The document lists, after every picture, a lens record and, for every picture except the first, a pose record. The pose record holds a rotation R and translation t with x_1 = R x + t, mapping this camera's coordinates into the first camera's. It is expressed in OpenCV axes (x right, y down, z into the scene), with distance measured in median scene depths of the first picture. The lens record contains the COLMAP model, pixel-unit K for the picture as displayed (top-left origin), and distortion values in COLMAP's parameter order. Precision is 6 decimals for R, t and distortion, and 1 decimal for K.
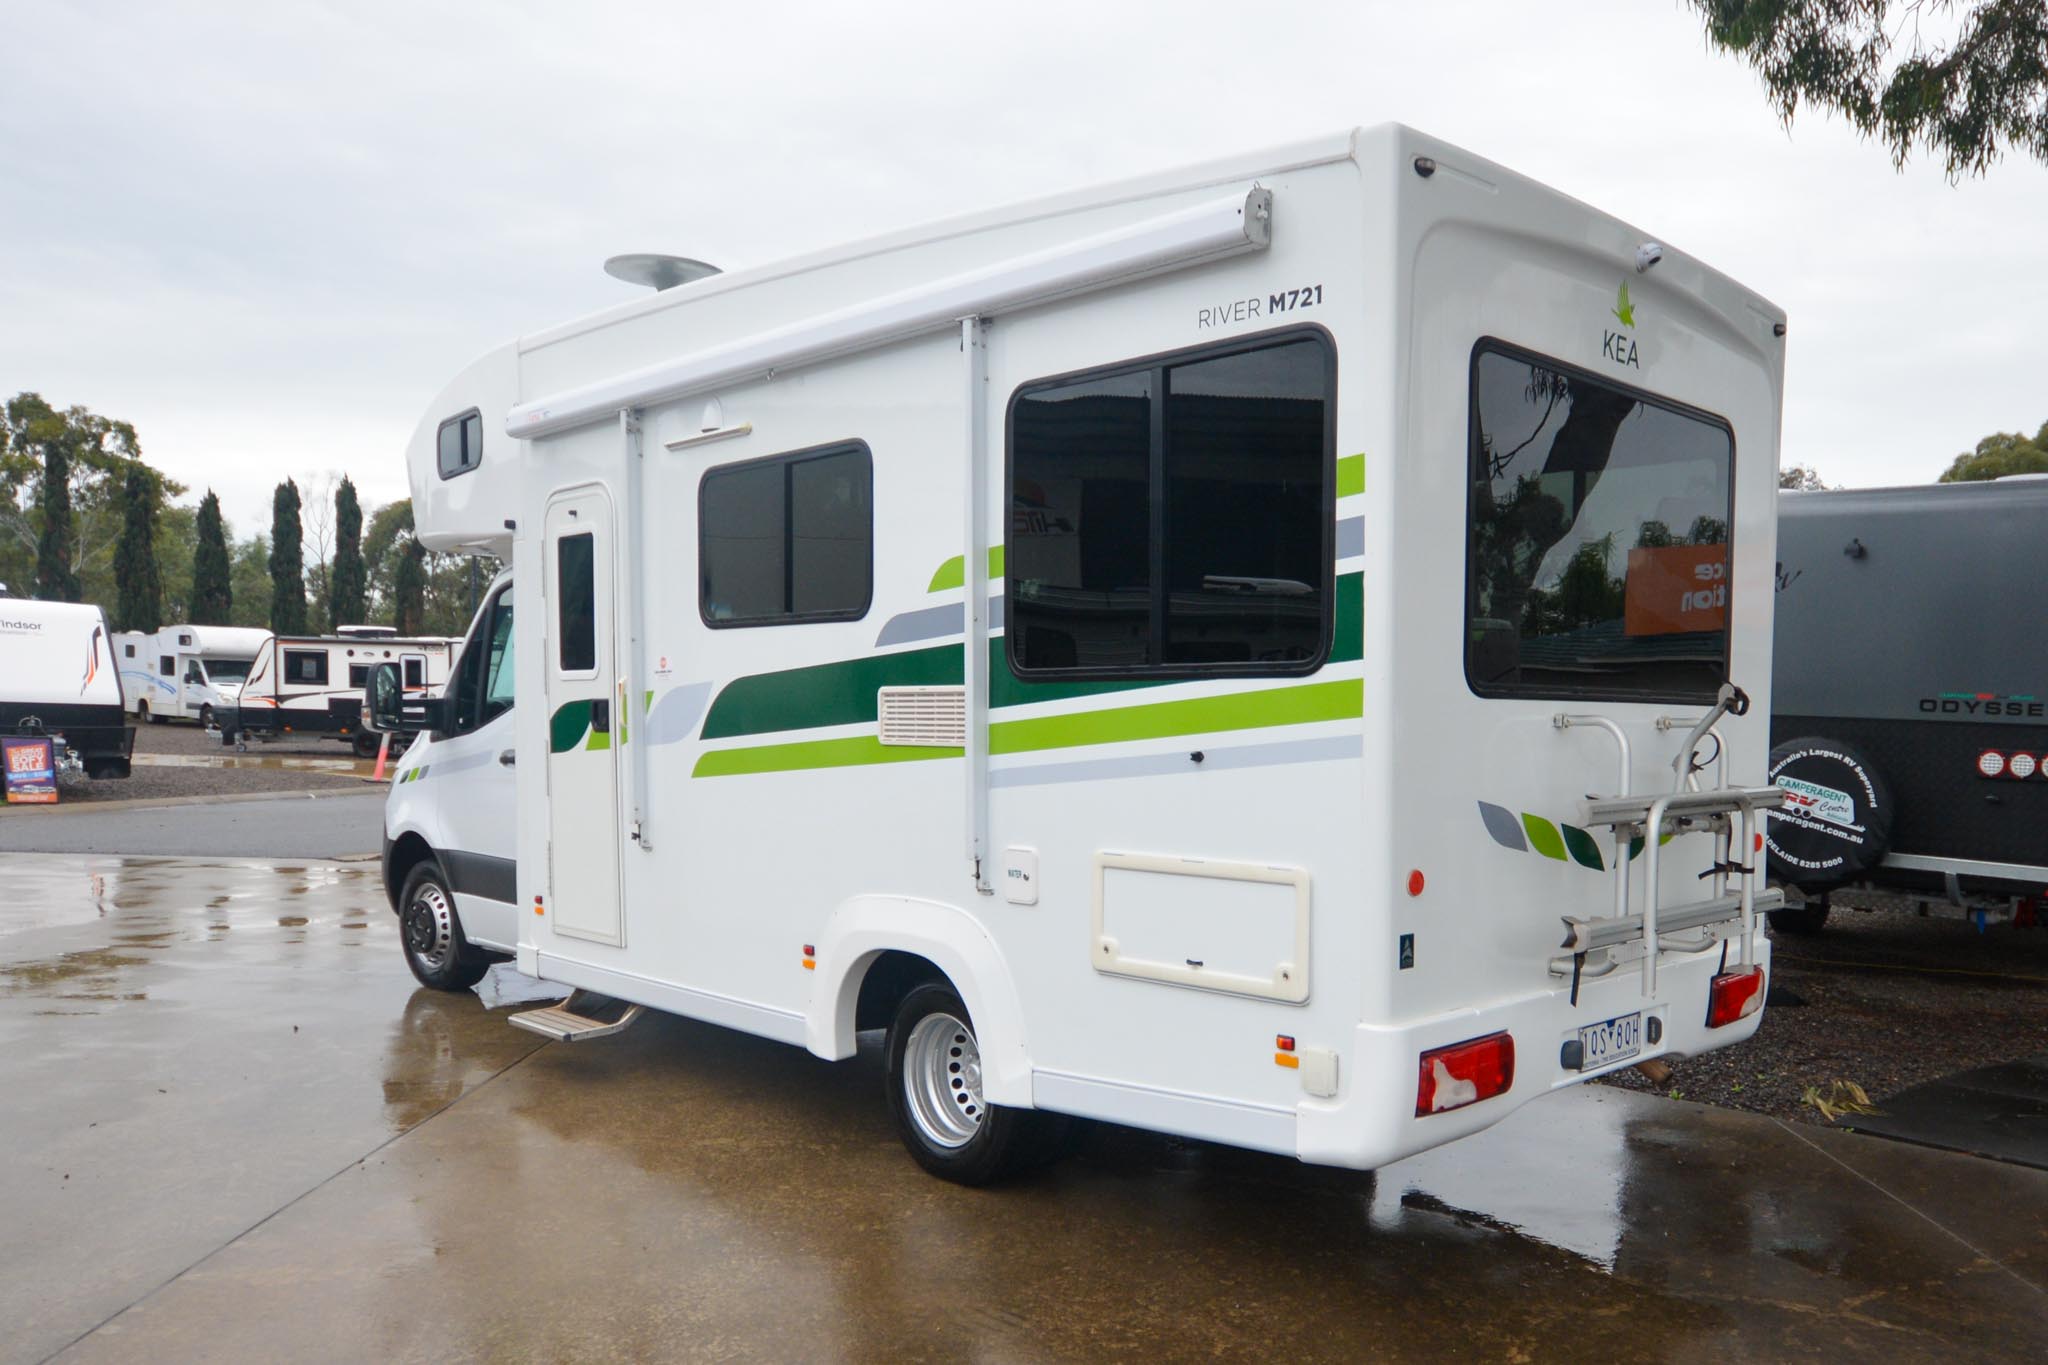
lens RADIAL K [[1643.2, 0, 980.8], [0, 1643.2, 679.8], [0, 0, 1]] dist [0.039500, 0.001006]
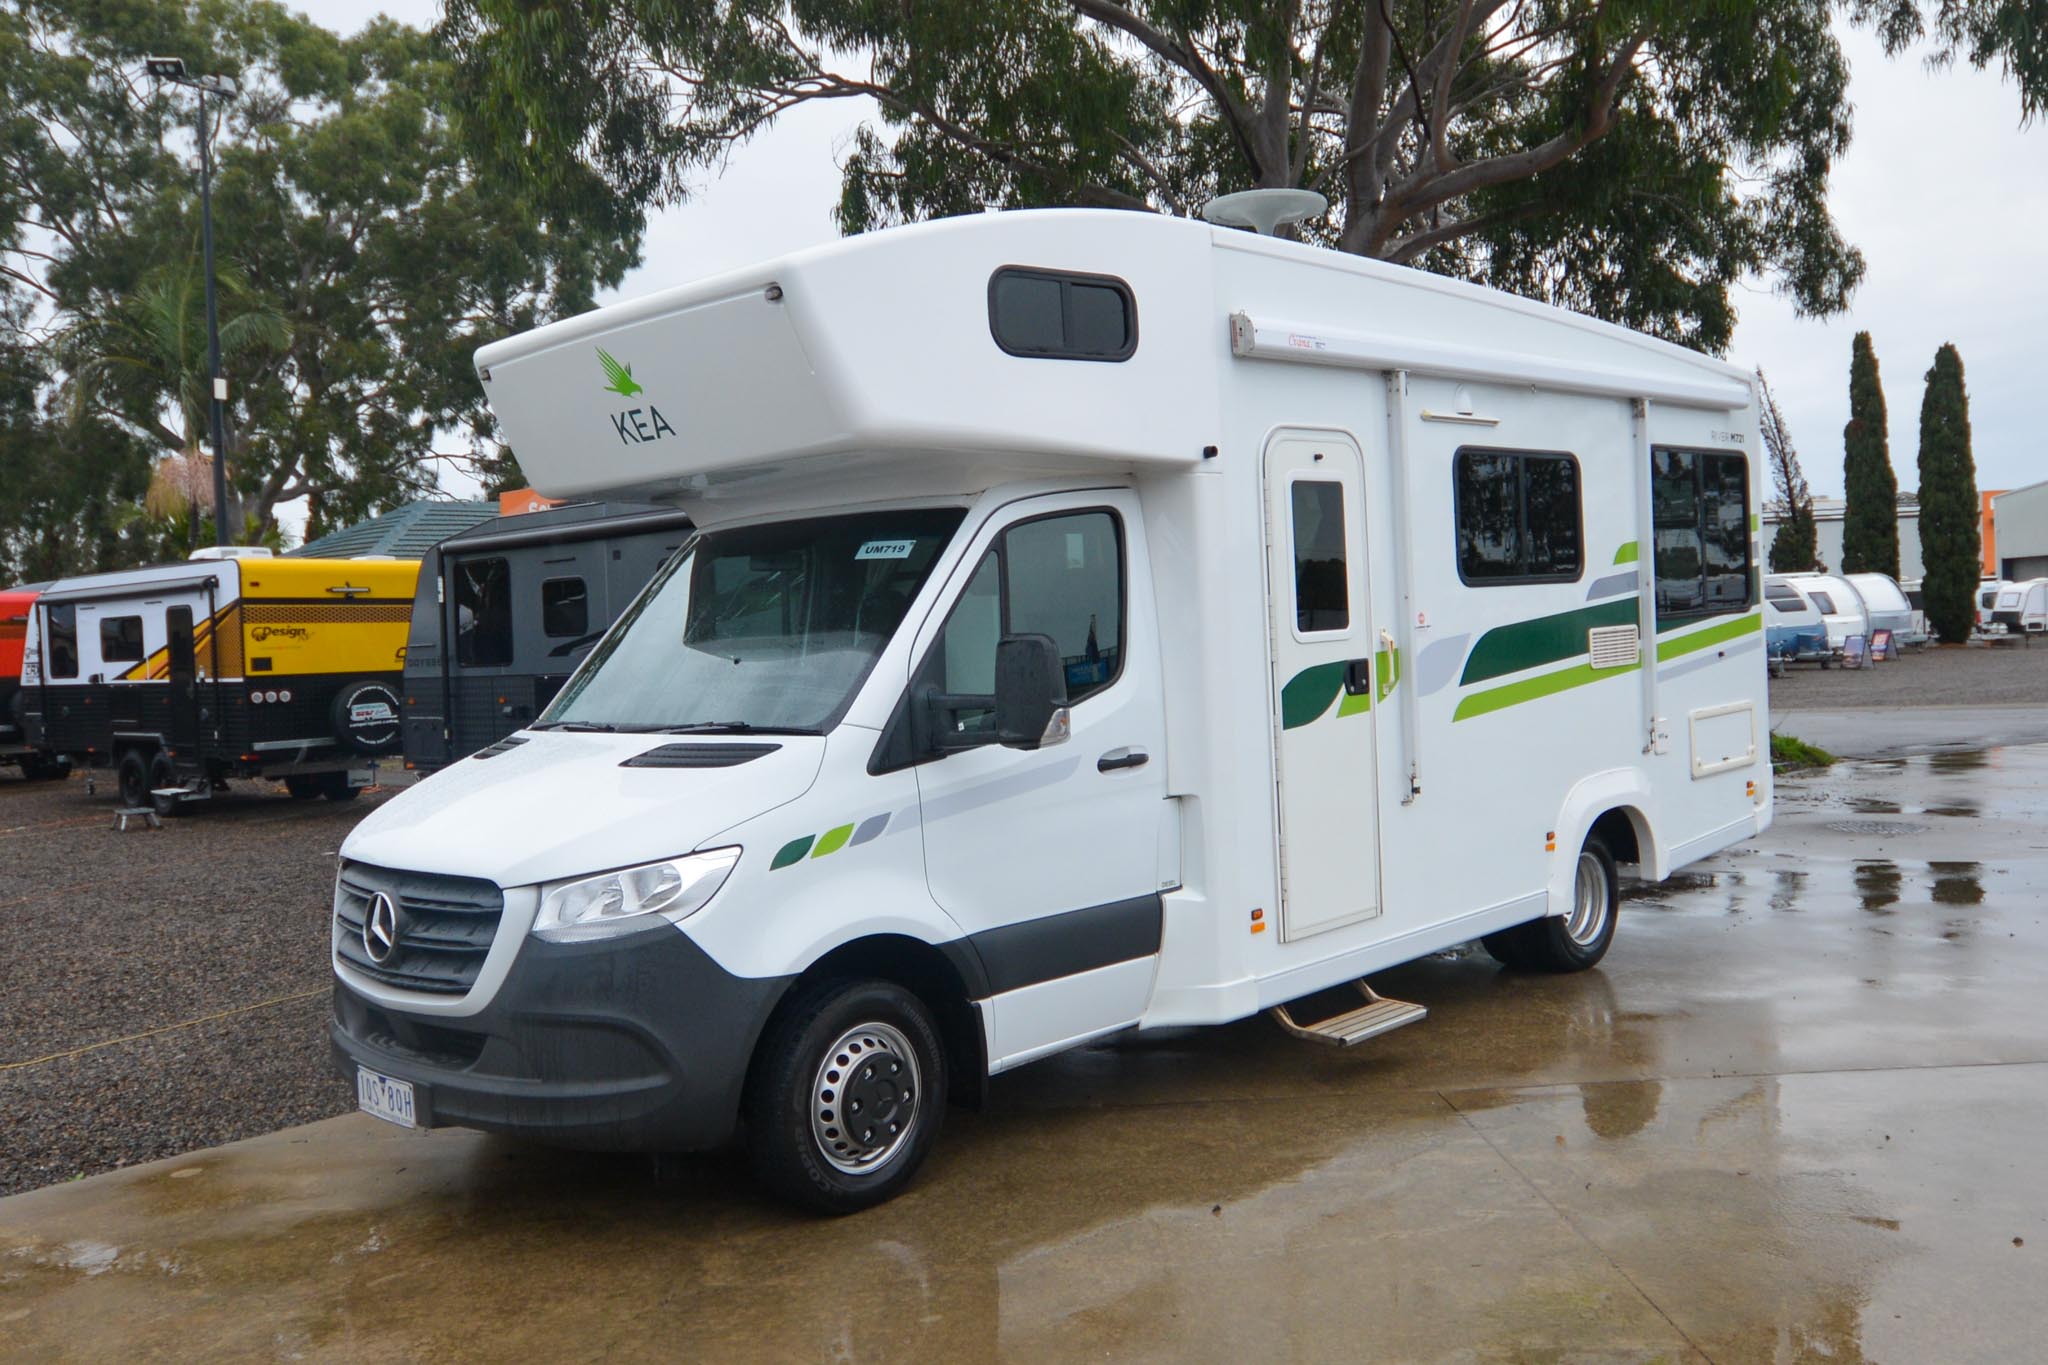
lens RADIAL K [[1643.2, 0, 980.8], [0, 1643.2, 679.8], [0, 0, 1]] dist [0.039500, 0.001006]
pose [[-0.033498, 0.002422, 0.999436, -1.540703], [0.074216, 0.997242, 0.000071, 0.009510], [-0.996679, 0.074176, -0.033586, 1.645328]]
